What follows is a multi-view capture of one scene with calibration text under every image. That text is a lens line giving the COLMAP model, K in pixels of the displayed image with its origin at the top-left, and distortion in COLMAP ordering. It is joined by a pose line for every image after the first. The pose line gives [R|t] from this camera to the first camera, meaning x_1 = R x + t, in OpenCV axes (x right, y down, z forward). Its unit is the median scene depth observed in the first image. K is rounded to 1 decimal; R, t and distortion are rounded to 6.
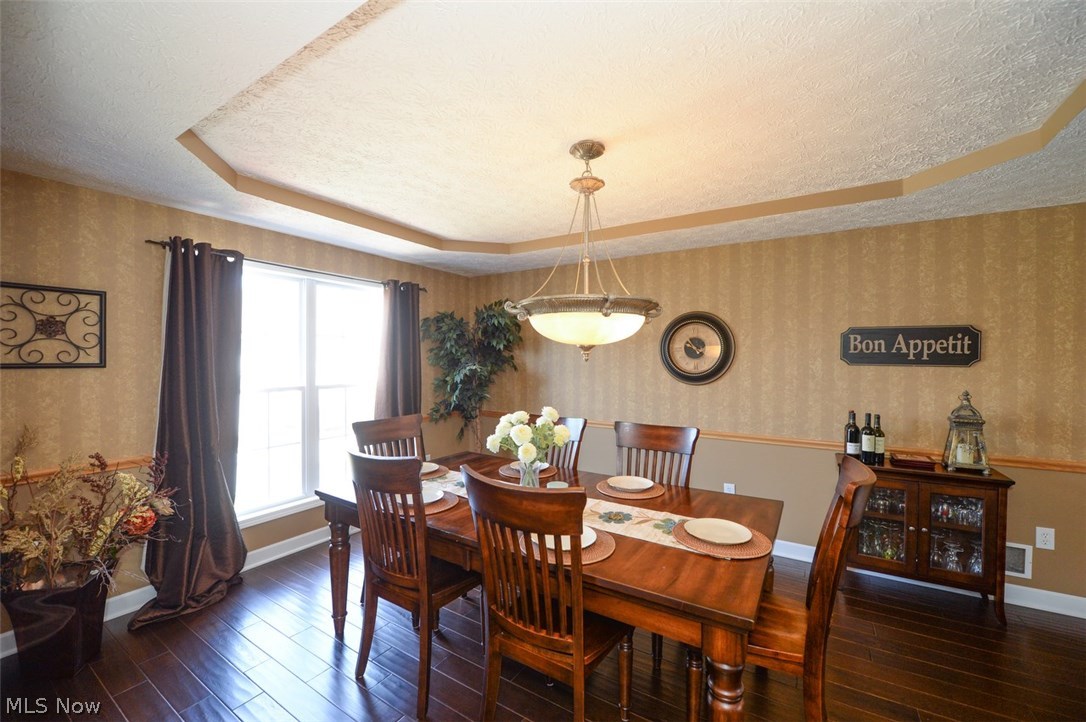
lens RADIAL K [[434.0, 0, 541.5], [0, 434.0, 362.6], [0, 0, 1]] dist [-0.014174, -0.002090]
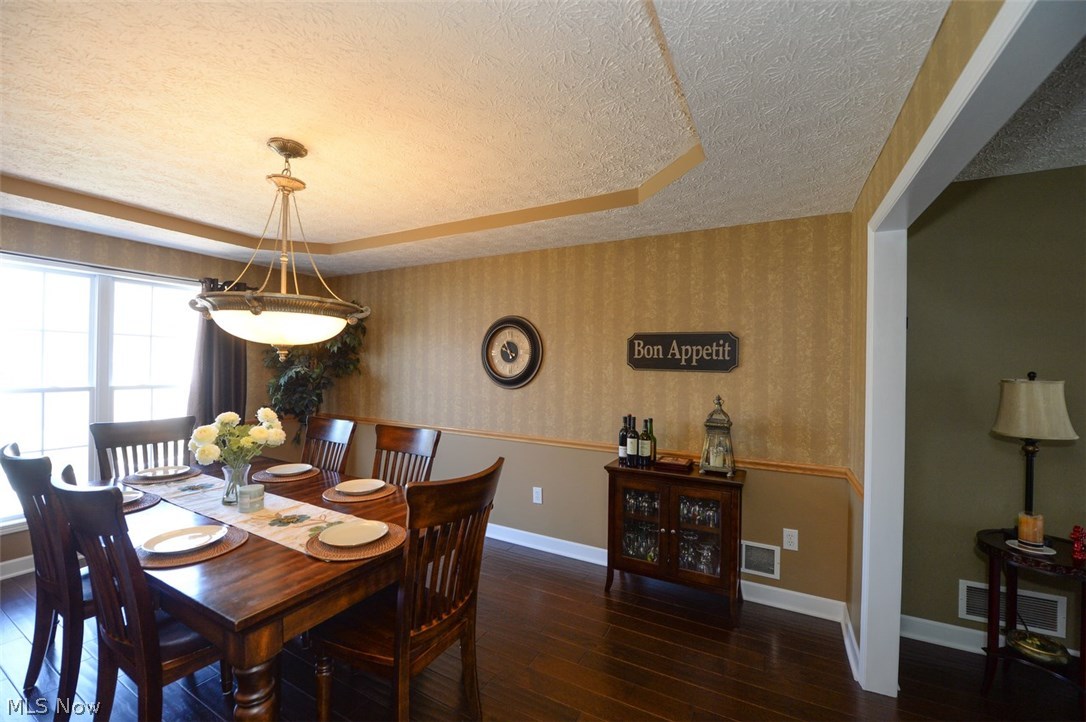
lens RADIAL K [[434.0, 0, 541.5], [0, 434.0, 362.6], [0, 0, 1]] dist [-0.014174, -0.002090]
pose [[0.997710, 0.011091, 0.066726, 0.457412], [-0.010134, 0.999841, -0.014660, 0.006025], [-0.066878, 0.013950, 0.997664, -0.011845]]
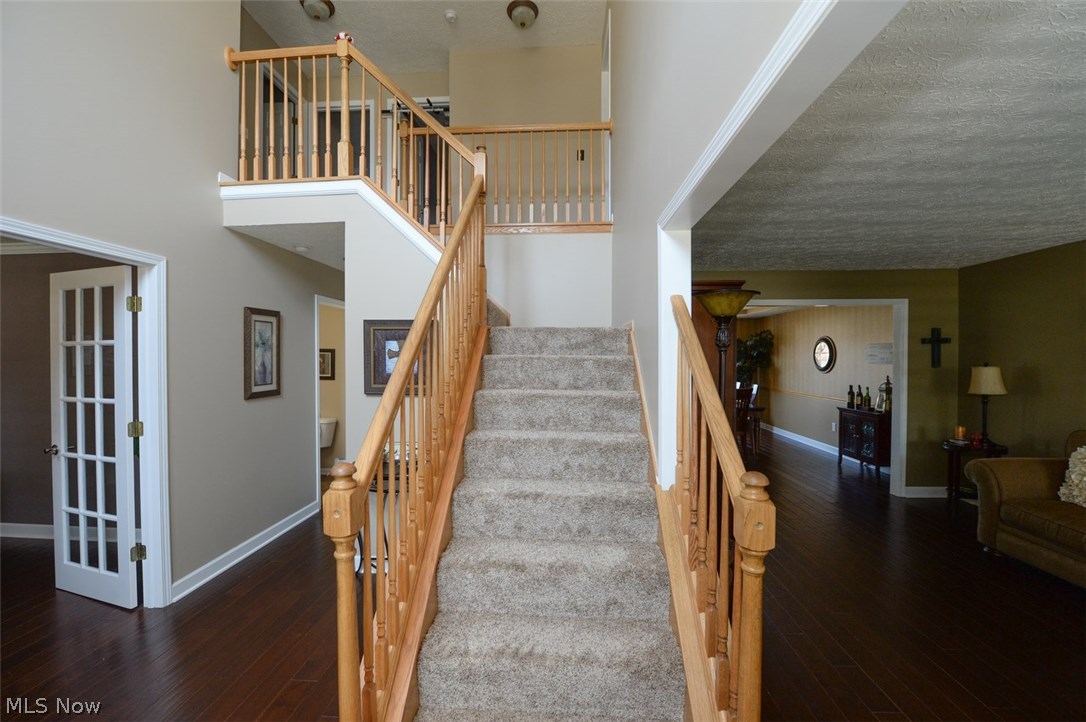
lens RADIAL K [[423.7, 0, 543.0], [0, 423.7, 361.0], [0, 0, 1]] dist [-0.020479, -0.000085]
pose [[0.475815, 0.003066, -0.879540, 1.824050], [-0.009727, 0.999951, -0.001776, 0.014767], [0.879492, 0.009400, 0.475821, -1.332520]]
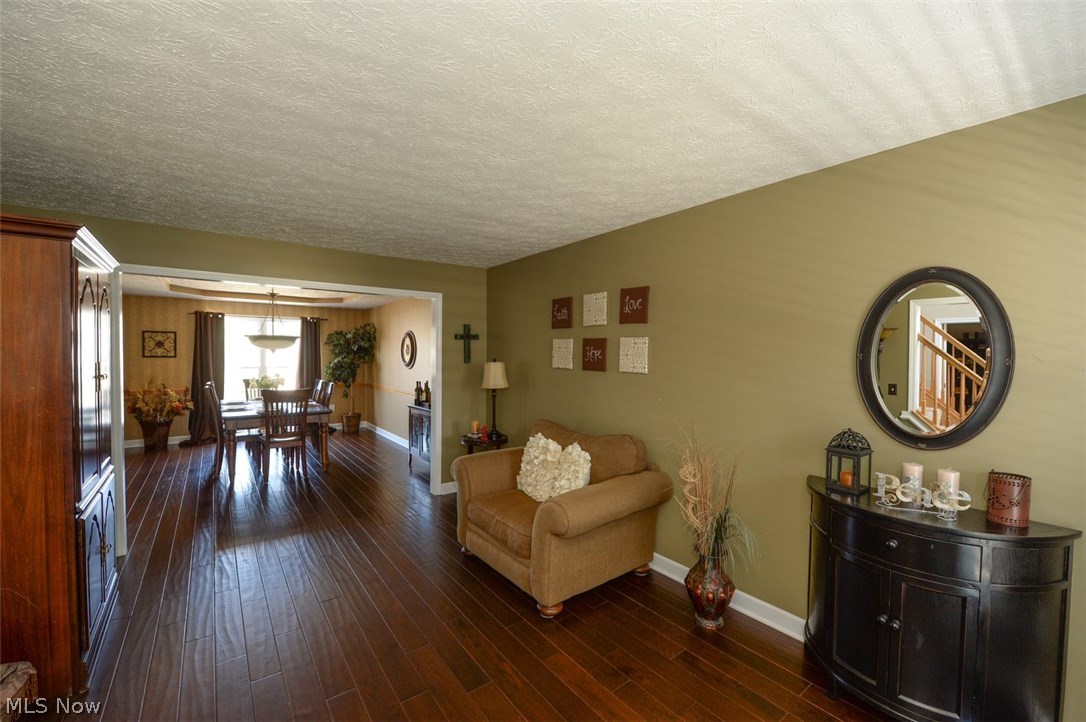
lens RADIAL K [[434.0, 0, 541.5], [0, 434.0, 362.6], [0, 0, 1]] dist [-0.014174, -0.002090]
pose [[0.936430, 0.009022, -0.350737, 2.006510], [-0.006285, 0.999940, 0.008941, 0.003857], [0.350797, -0.006168, 0.936431, -0.749436]]
